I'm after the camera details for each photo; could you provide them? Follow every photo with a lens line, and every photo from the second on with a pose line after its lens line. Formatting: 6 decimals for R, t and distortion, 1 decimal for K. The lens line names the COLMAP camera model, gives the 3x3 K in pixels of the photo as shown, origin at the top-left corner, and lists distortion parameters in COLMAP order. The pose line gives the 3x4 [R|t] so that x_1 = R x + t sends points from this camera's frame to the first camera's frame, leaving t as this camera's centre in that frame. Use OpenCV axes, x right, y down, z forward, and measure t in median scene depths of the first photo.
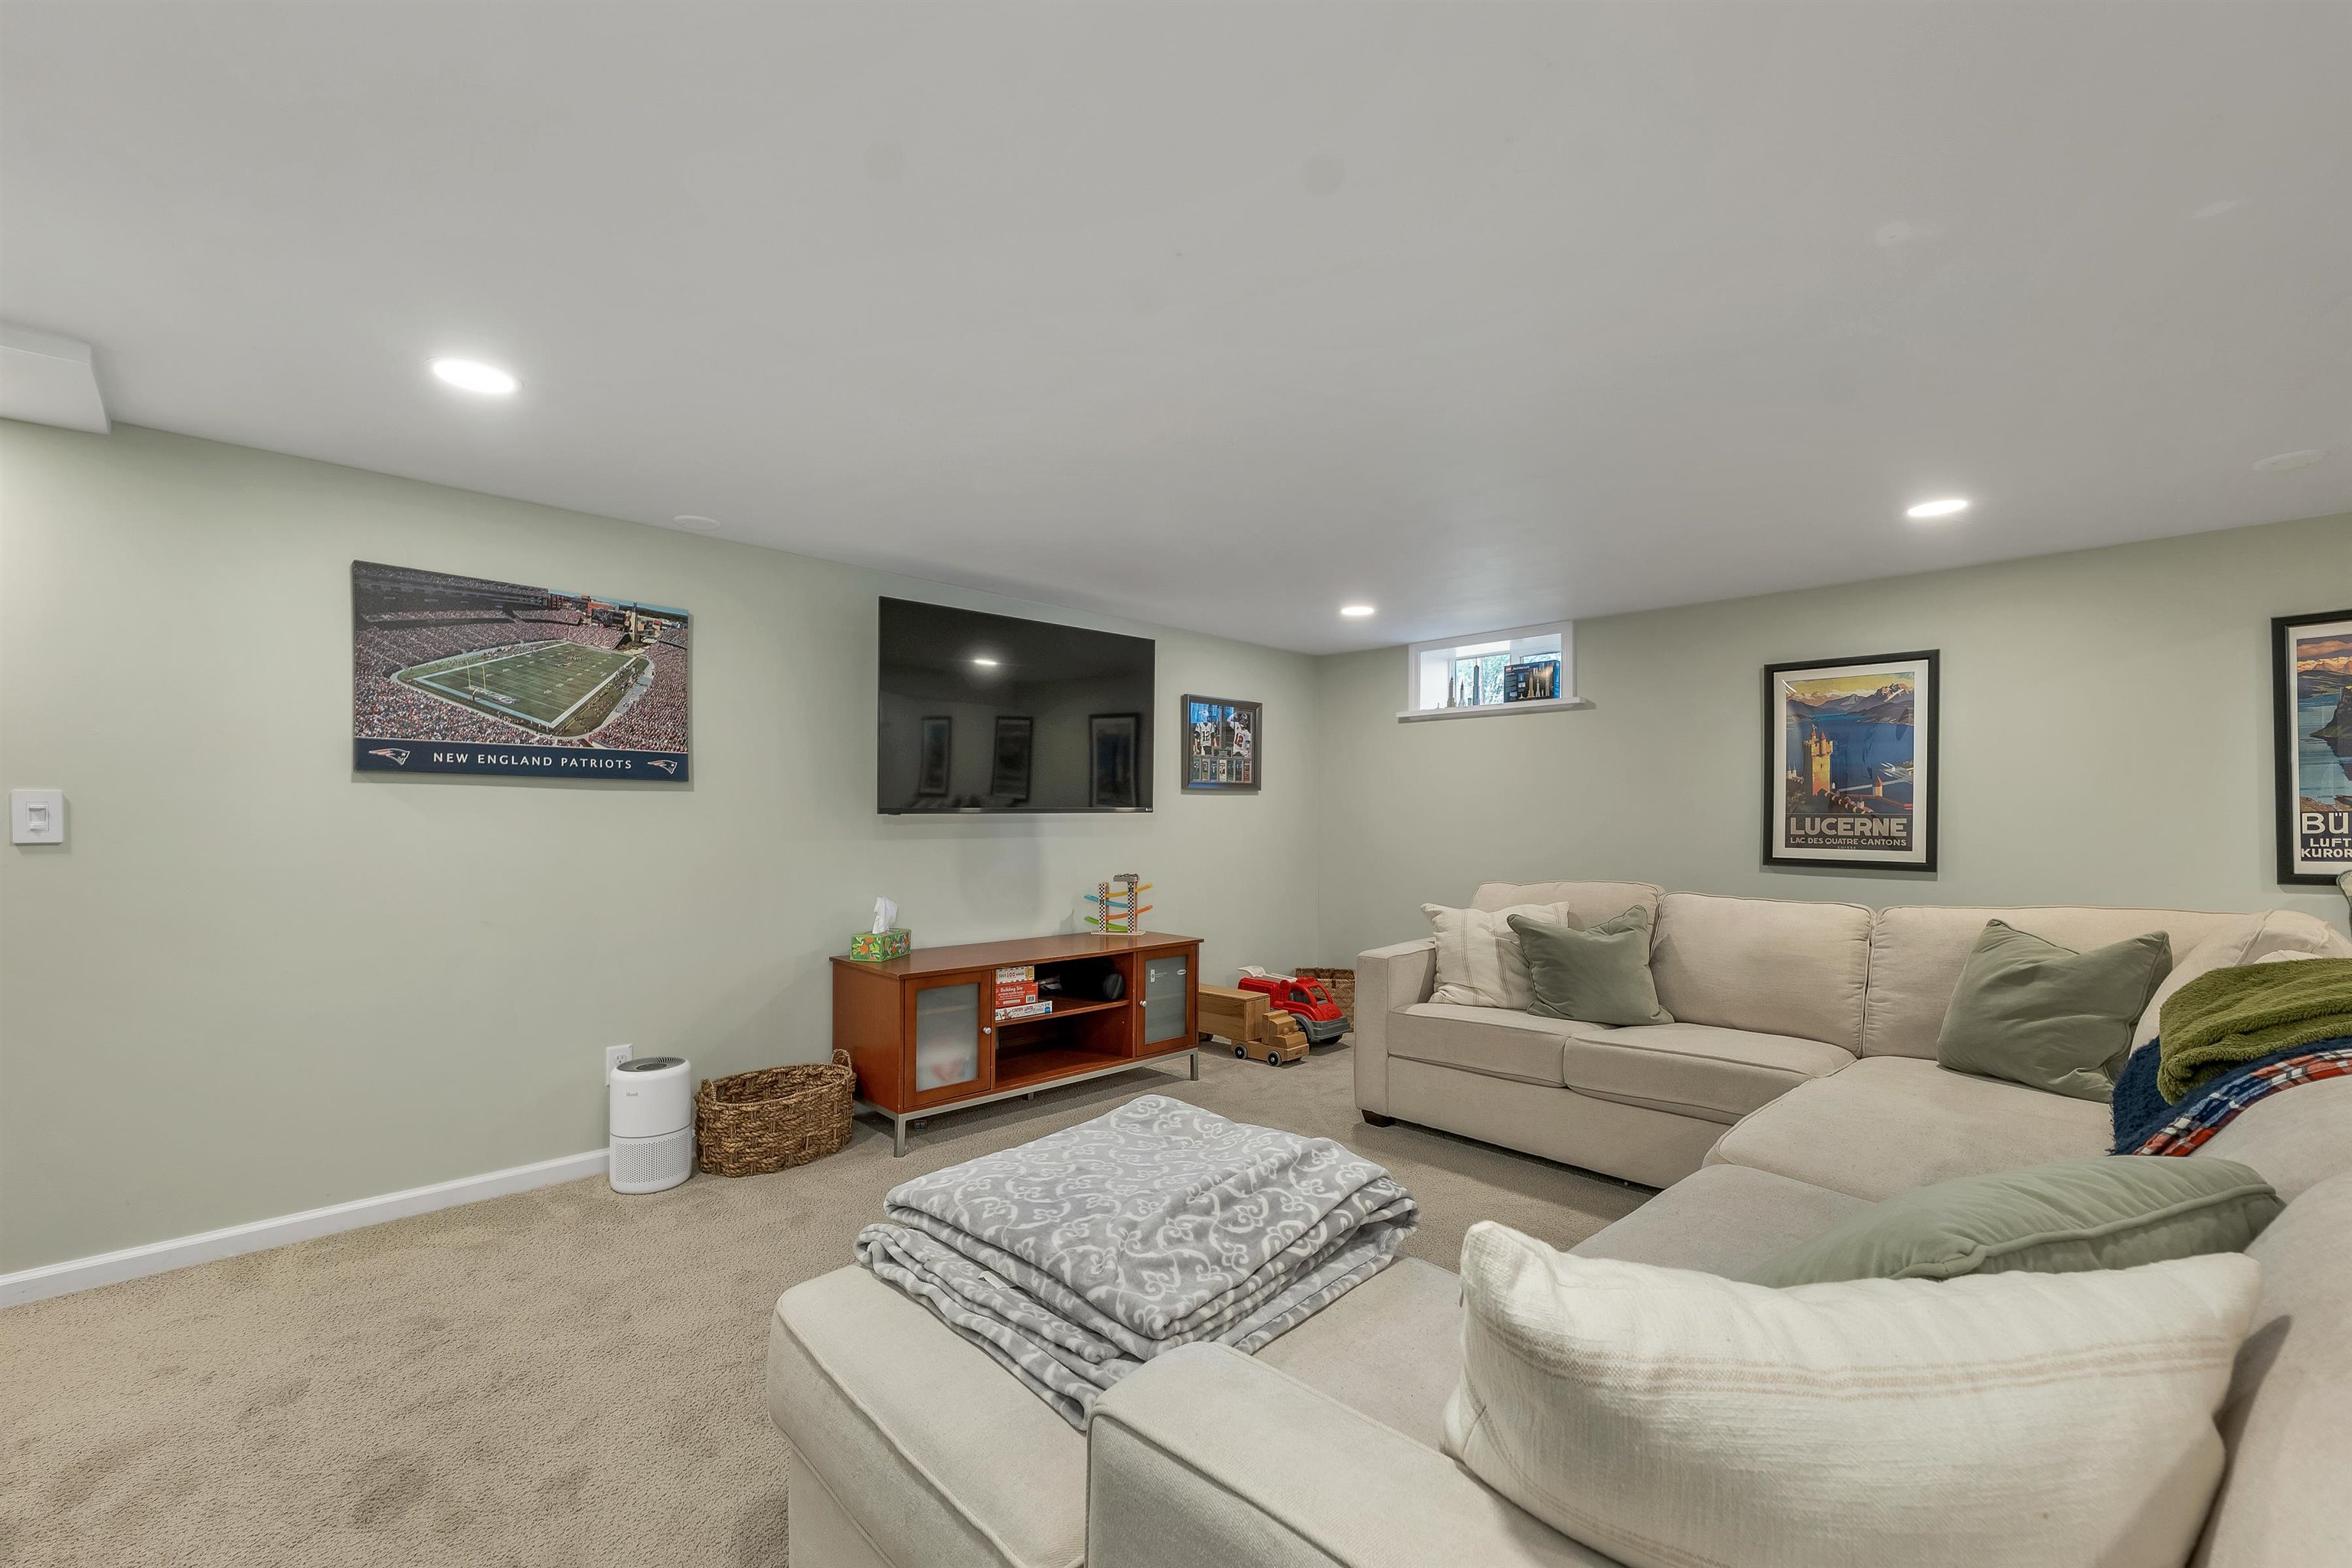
lens RADIAL K [[974.5, 0, 1177.6], [0, 974.5, 806.3], [0, 0, 1]] dist [-0.004325, -0.001583]
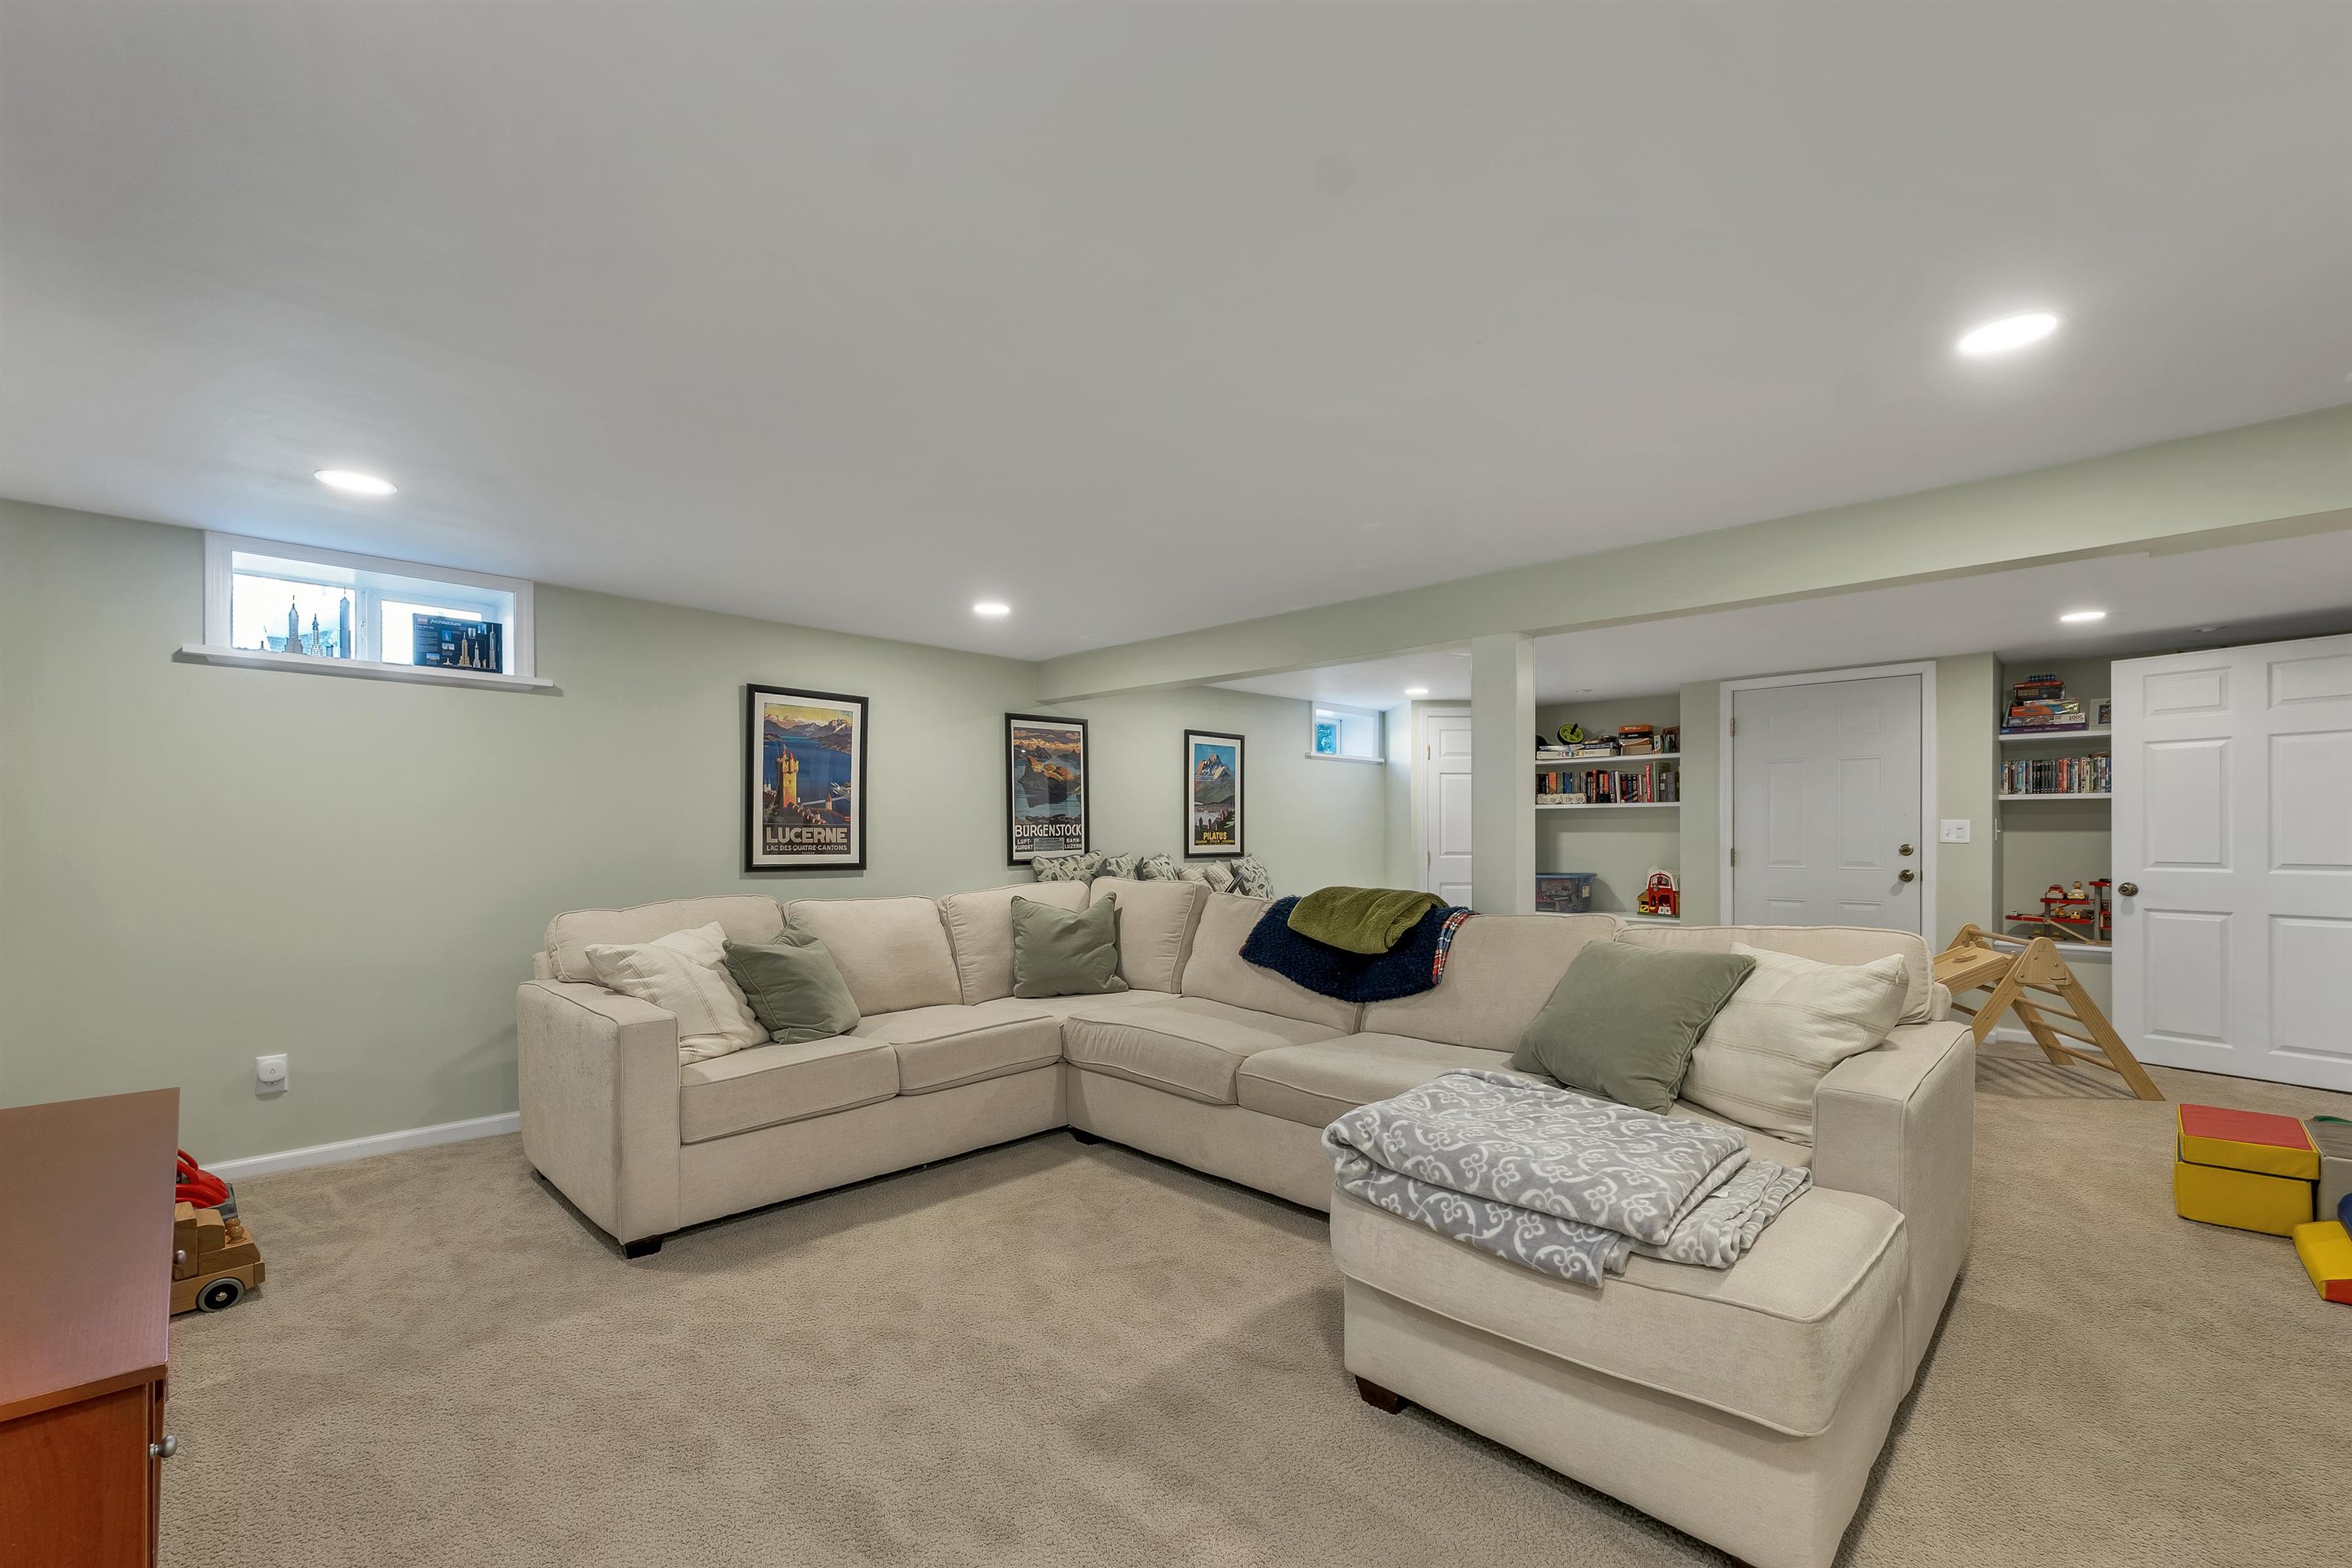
lens RADIAL K [[974.5, 0, 1157.1], [0, 974.5, 830.1], [0, 0, 1]] dist [-0.004325, -0.001583]
pose [[-0.016933, -0.000464, 0.999857, -0.485487], [-0.012181, 0.999926, 0.000258, 0.009246], [-0.999782, -0.012175, -0.016938, 0.598550]]
